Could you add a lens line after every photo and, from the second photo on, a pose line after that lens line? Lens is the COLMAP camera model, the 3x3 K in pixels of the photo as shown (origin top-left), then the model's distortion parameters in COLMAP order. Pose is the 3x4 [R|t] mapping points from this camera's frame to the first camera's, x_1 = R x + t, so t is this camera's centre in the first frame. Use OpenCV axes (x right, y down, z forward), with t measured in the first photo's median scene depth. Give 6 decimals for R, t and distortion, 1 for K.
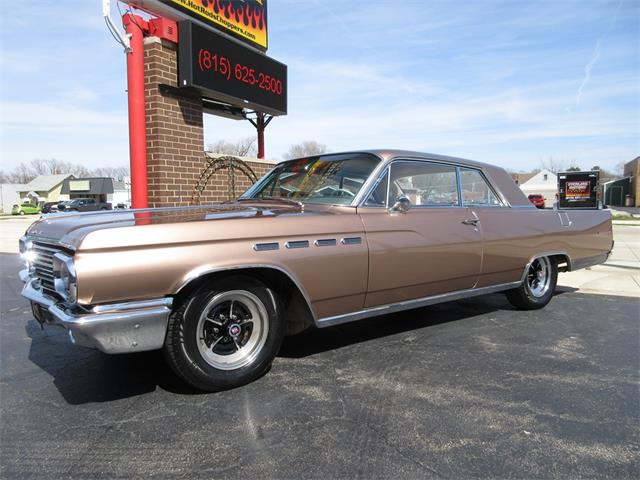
lens RADIAL K [[472.5, 0, 320.2], [0, 472.5, 241.6], [0, 0, 1]] dist [0.002985, -0.003284]
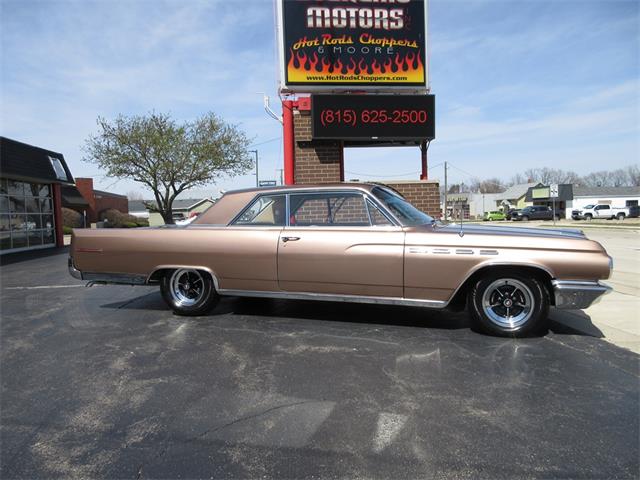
lens RADIAL K [[474.3, 0, 320.5], [0, 474.3, 241.4], [0, 0, 1]] dist [0.000637, 0.002205]
pose [[0.562924, 0.043683, -0.825353, 0.890496], [-0.054292, 0.998400, 0.015812, -0.038406], [0.824723, 0.035909, 0.564395, 0.200839]]
